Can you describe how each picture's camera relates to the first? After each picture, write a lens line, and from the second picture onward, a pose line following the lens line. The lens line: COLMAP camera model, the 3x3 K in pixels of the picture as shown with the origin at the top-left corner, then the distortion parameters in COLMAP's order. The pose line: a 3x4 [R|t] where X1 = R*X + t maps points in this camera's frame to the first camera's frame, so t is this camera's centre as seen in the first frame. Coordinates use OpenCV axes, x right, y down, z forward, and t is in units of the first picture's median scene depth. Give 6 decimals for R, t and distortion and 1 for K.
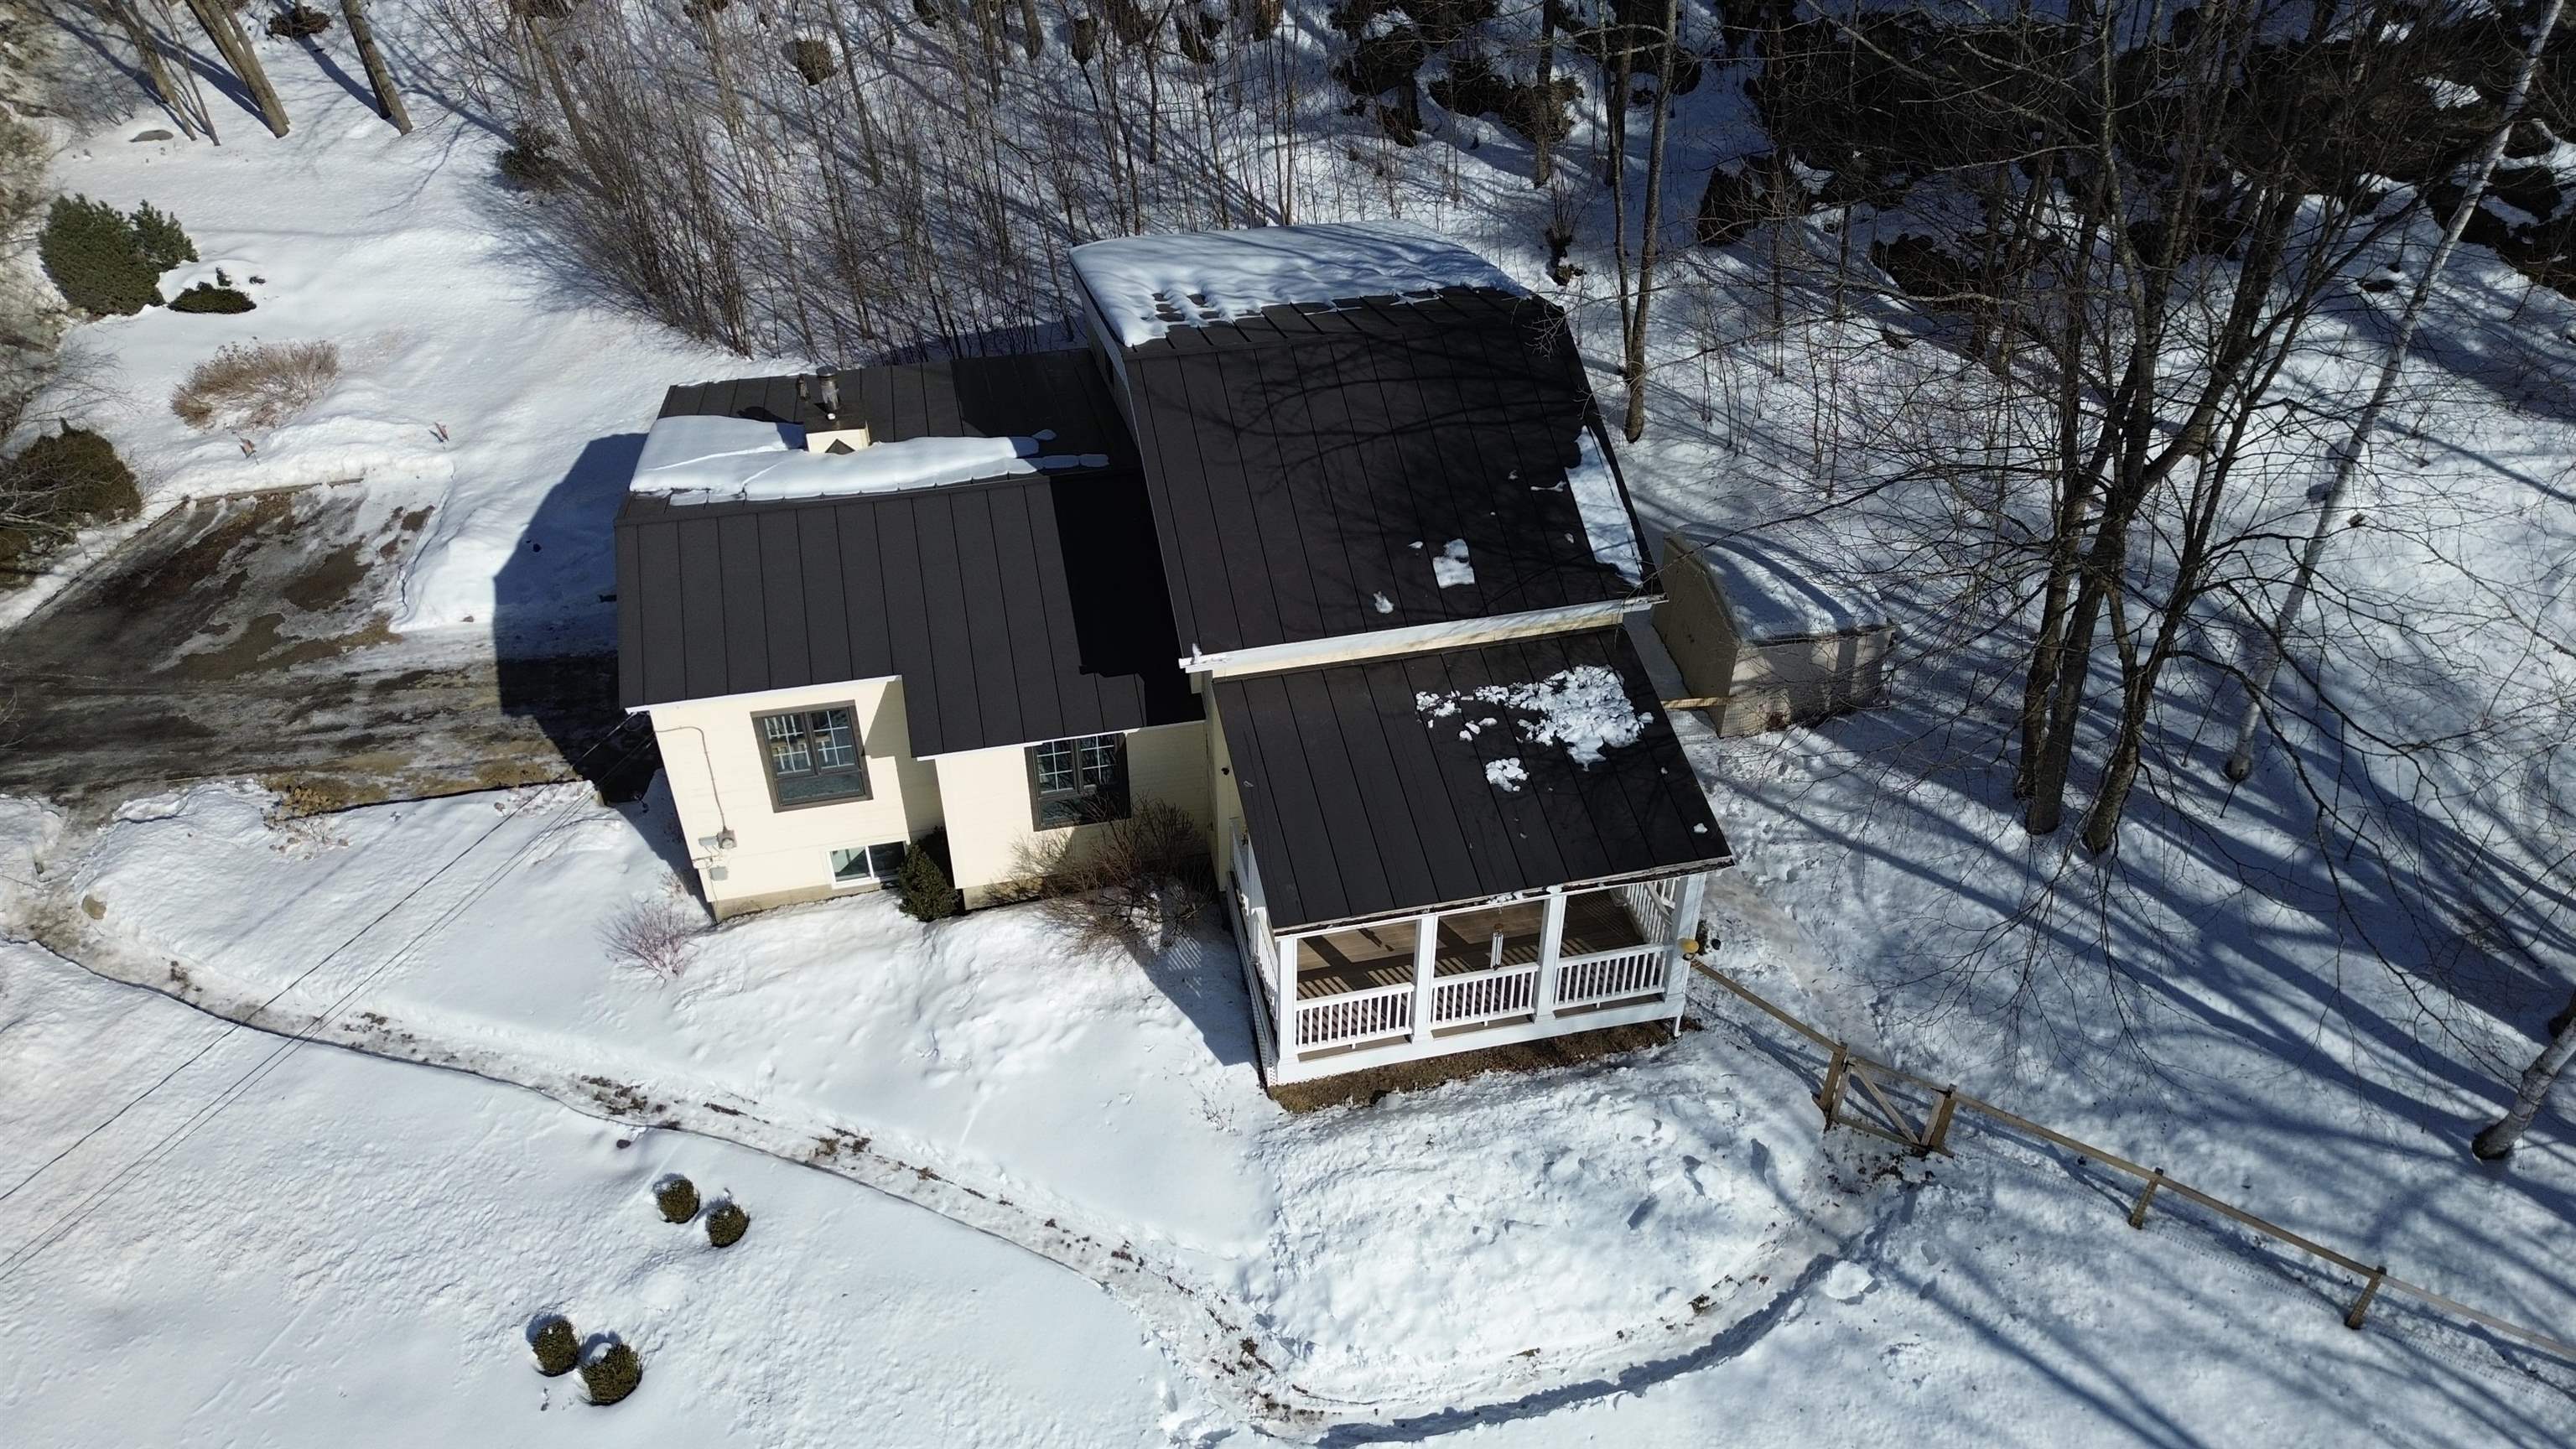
lens RADIAL K [[1810.1, 0, 1288.0], [0, 1810.1, 724.5], [0, 0, 1]] dist [0.072279, -0.068290]
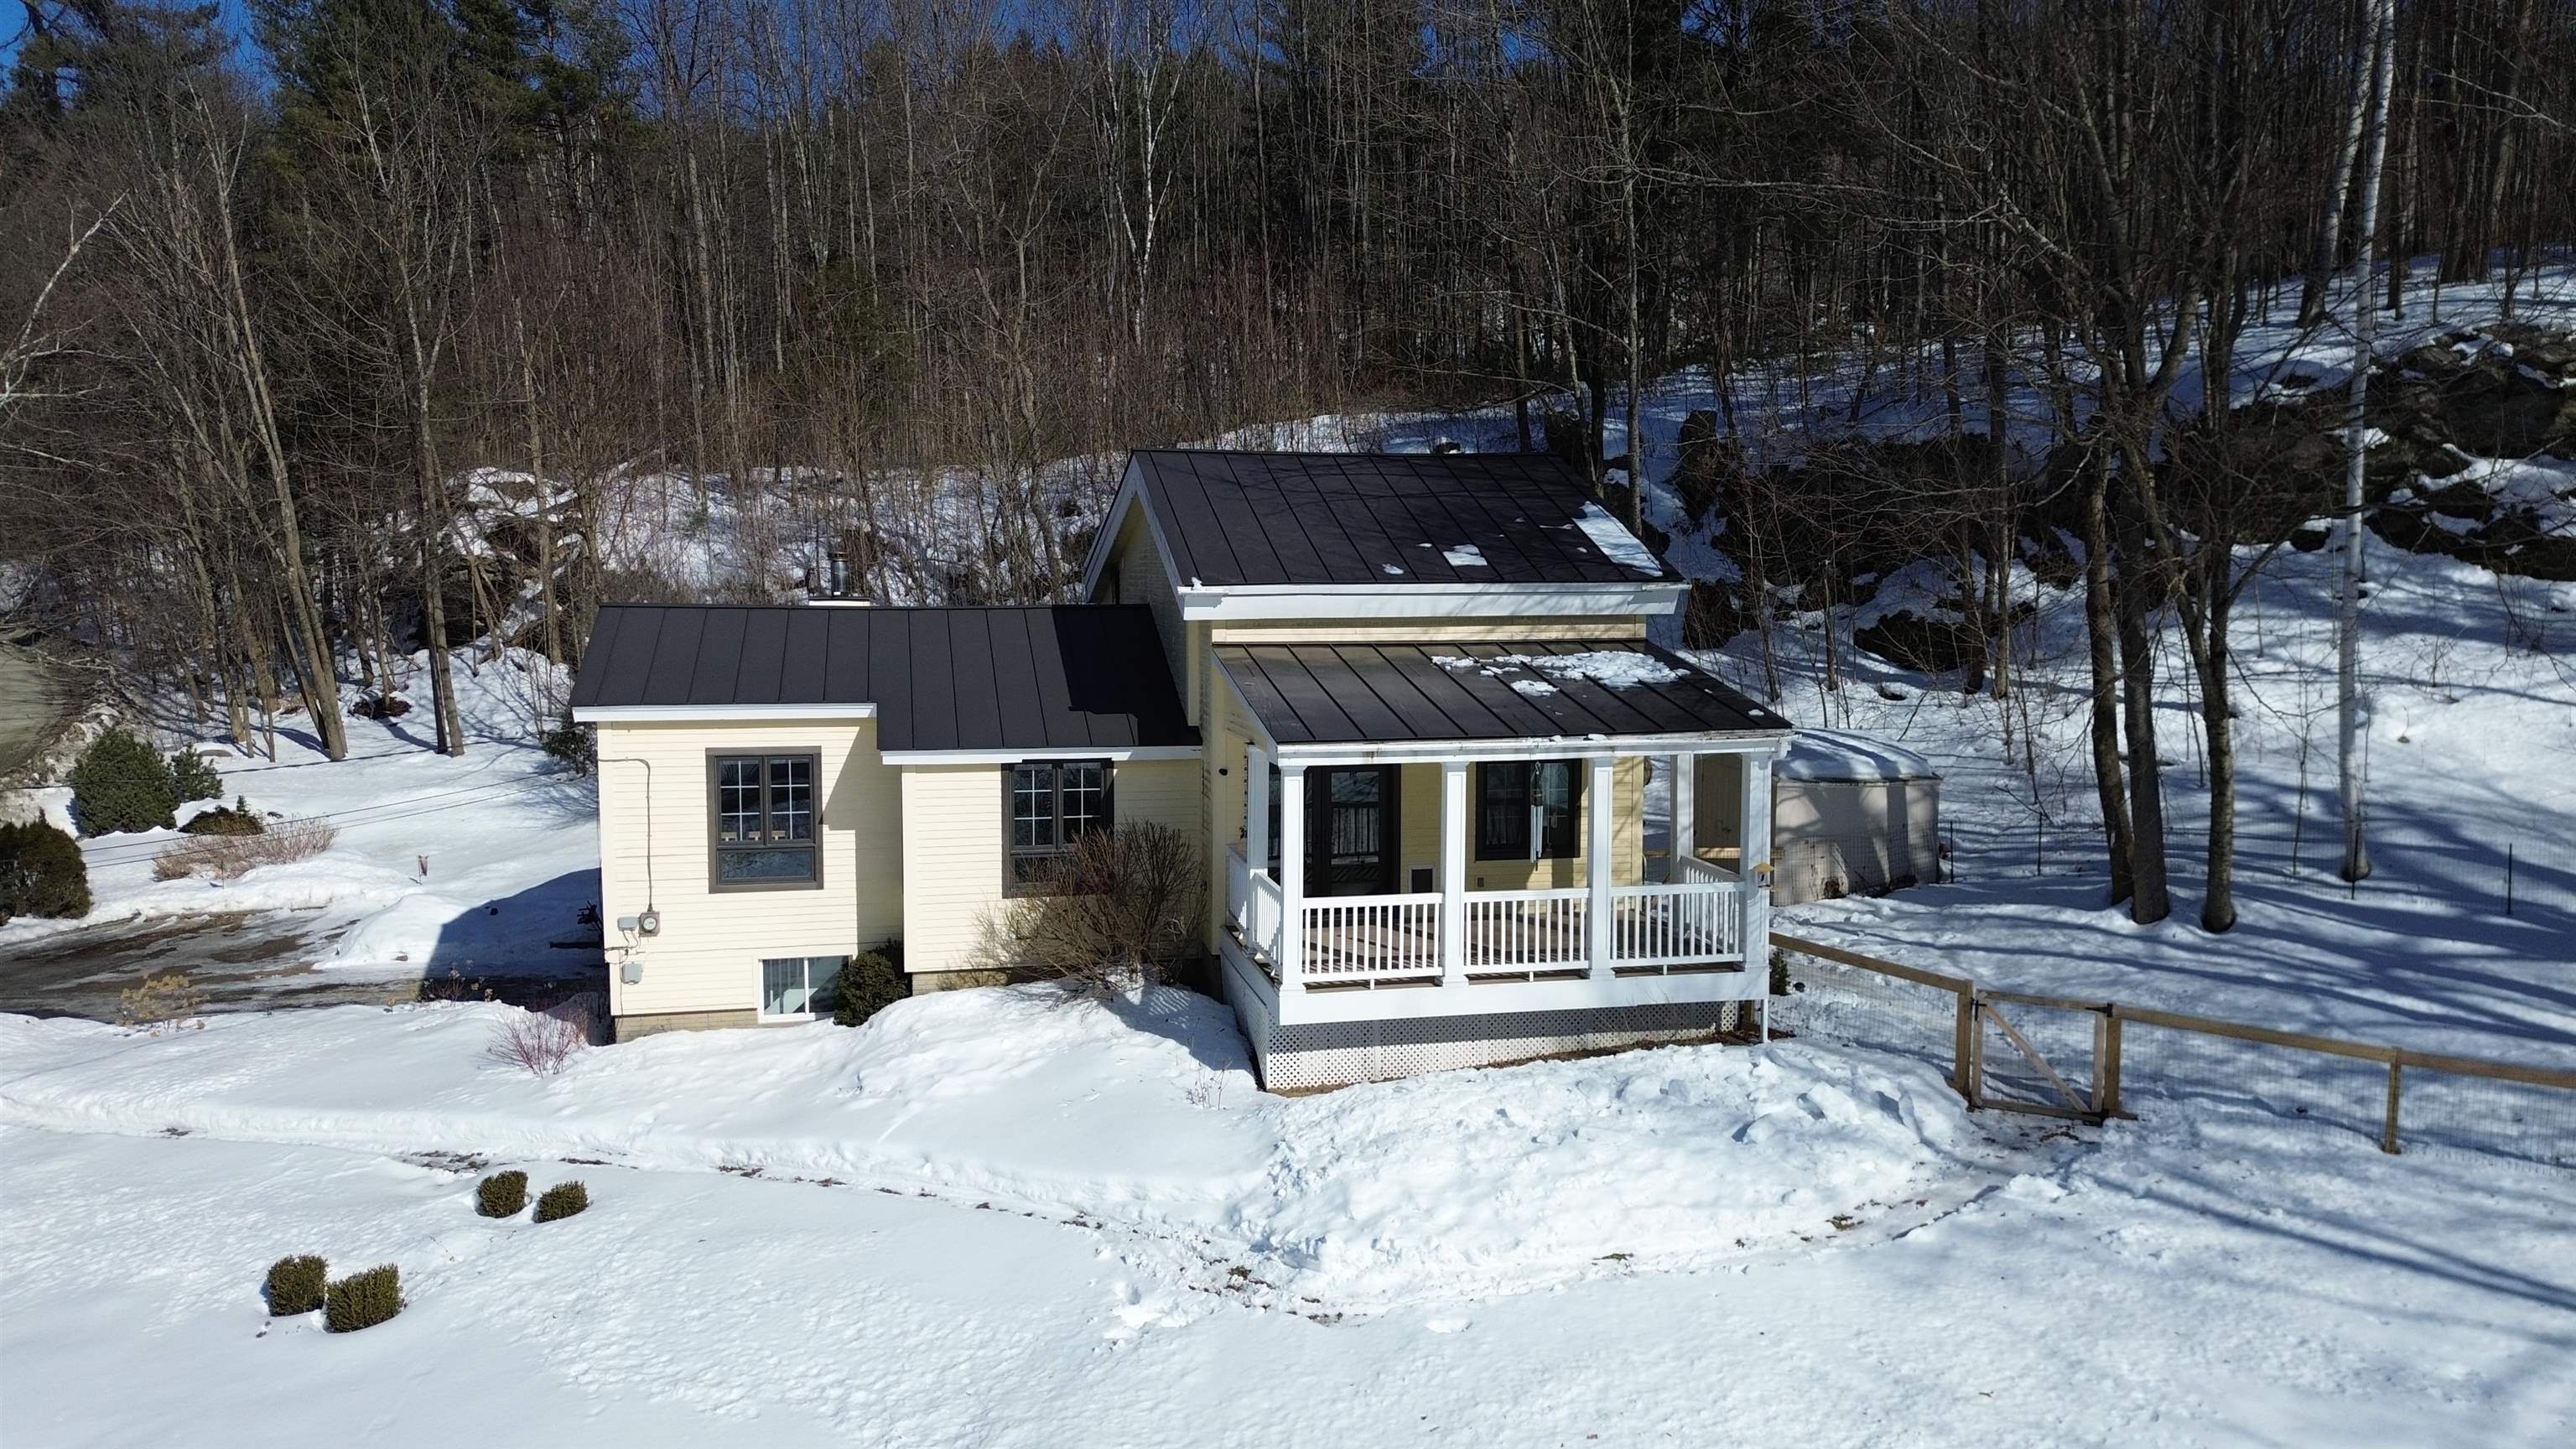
lens RADIAL K [[1810.1, 0, 1288.0], [0, 1810.1, 724.5], [0, 0, 1]] dist [0.072279, -0.068290]
pose [[0.999998, 0.001671, -0.001363, -0.001107], [-0.002146, 0.833647, -0.552294, 0.506625], [0.000213, 0.552296, 0.833648, 0.236804]]
